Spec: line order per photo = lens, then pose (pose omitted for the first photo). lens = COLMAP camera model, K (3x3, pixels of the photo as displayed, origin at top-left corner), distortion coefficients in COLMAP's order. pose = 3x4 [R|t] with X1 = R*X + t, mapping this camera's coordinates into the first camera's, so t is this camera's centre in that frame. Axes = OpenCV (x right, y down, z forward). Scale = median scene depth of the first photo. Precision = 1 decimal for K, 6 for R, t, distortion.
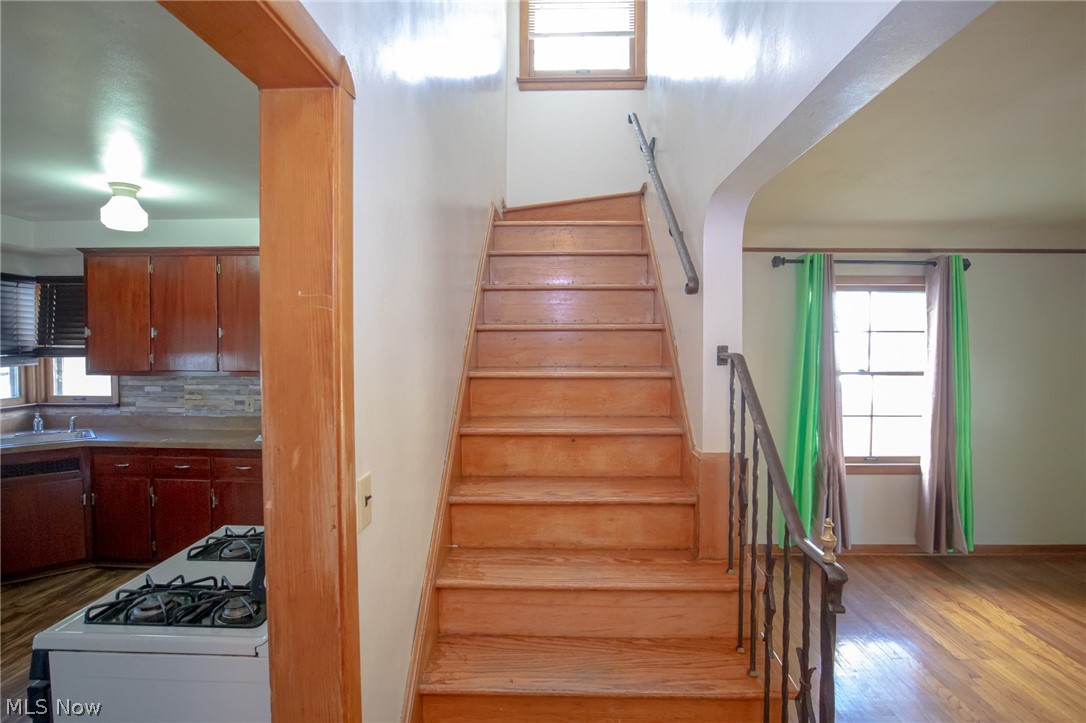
lens RADIAL K [[551.0, 0, 543.0], [0, 551.0, 361.5], [0, 0, 1]] dist [-0.019214, -0.001505]
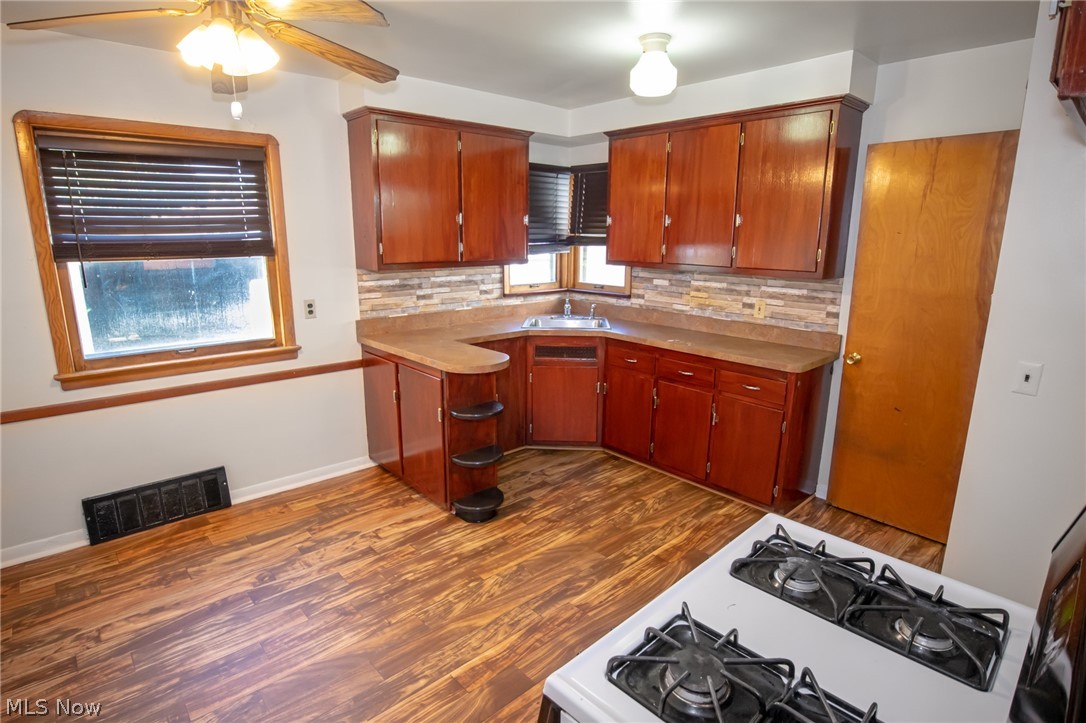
lens RADIAL K [[566.1, 0, 540.6], [0, 566.1, 362.1], [0, 0, 1]] dist [-0.040186, 0.002433]
pose [[0.695608, 0.163554, -0.699557, -0.160961], [-0.029023, 0.979344, 0.200109, -0.003784], [0.717835, -0.118894, 0.685986, 0.171968]]
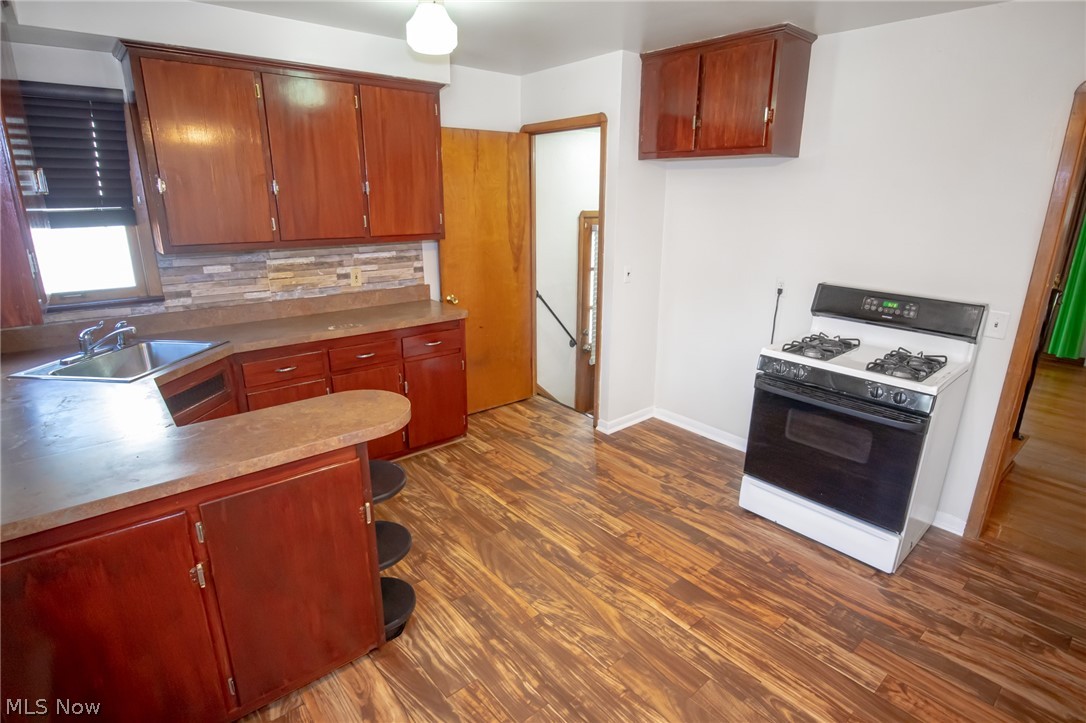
lens RADIAL K [[559.4, 0, 543.6], [0, 559.4, 365.5], [0, 0, 1]] dist [-0.037193, 0.001495]
pose [[0.737610, -0.193647, 0.646864, -0.915991], [0.015535, 0.962607, 0.270455, -0.016748], [-0.675049, -0.189441, 0.713037, 0.187057]]
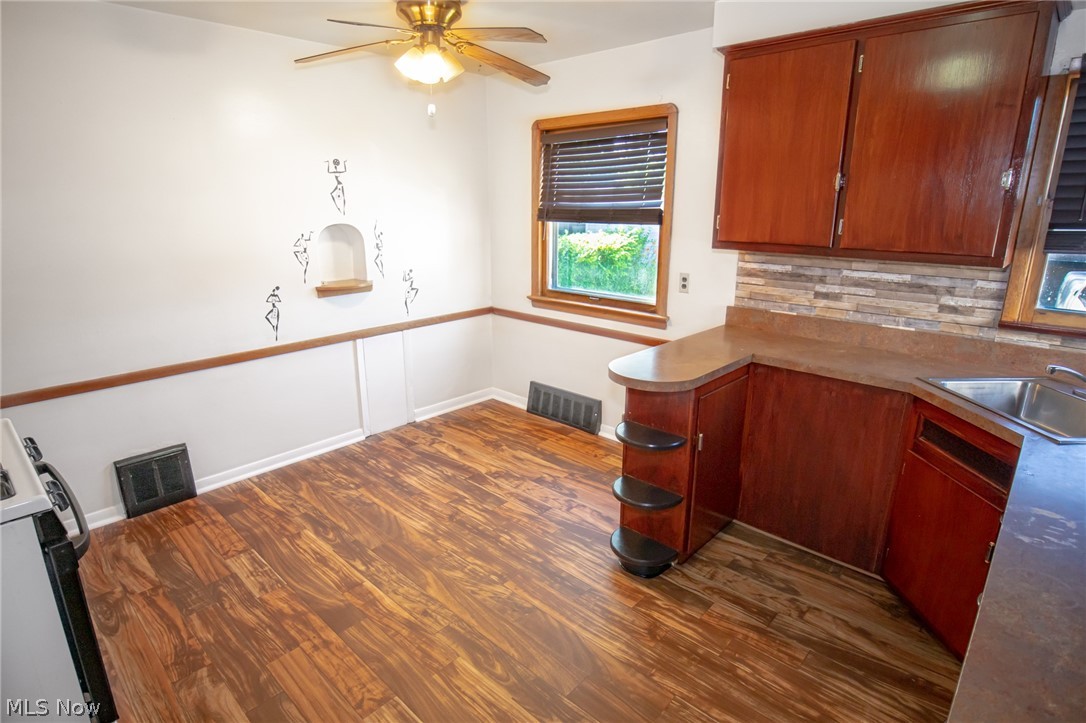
lens RADIAL K [[566.1, 0, 540.6], [0, 566.1, 362.1], [0, 0, 1]] dist [-0.040186, 0.002433]
pose [[-0.656702, 0.200770, -0.726935, -0.259900], [-0.028563, 0.956599, 0.290004, -0.022965], [0.753609, 0.211209, -0.622466, 0.877623]]
